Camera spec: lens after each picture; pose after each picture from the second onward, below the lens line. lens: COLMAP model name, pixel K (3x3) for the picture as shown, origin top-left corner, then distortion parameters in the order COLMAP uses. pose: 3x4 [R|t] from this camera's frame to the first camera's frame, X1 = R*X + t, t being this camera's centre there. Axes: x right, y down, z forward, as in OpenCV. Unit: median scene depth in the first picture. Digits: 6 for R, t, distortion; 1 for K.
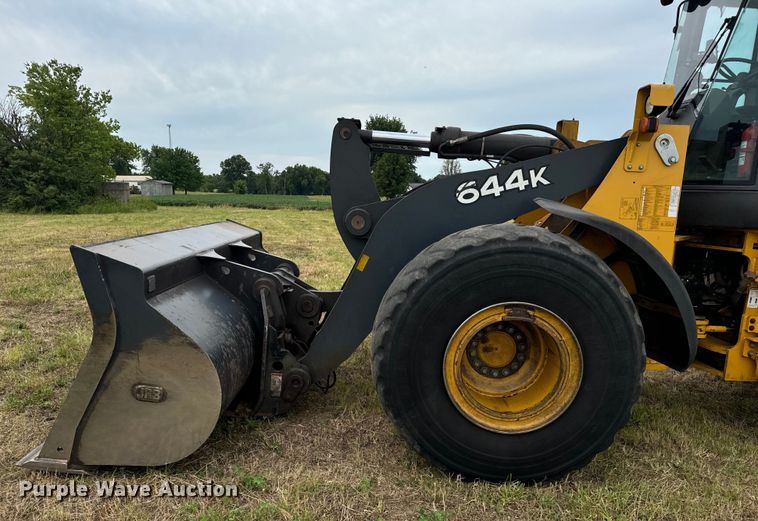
lens RADIAL K [[581.6, 0, 377.8], [0, 581.6, 311.1], [0, 0, 1]] dist [0.043360, -0.146341]
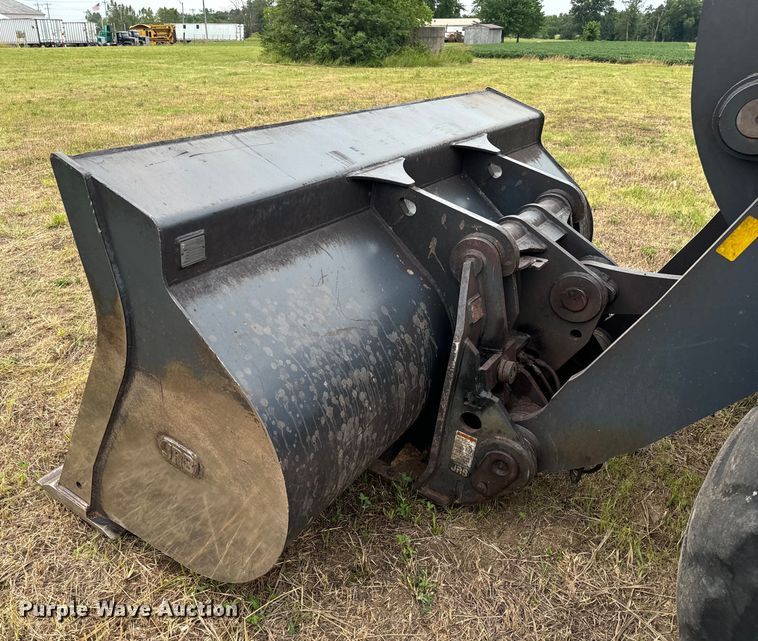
lens RADIAL K [[539.2, 0, 378.7], [0, 539.2, 293.6], [0, 0, 1]] dist [0.003931, -0.002009]
pose [[0.814886, 0.236918, -0.528991, -0.010279], [-0.105159, 0.957932, 0.267033, -0.058731], [0.570003, -0.161973, 0.805520, 0.296135]]
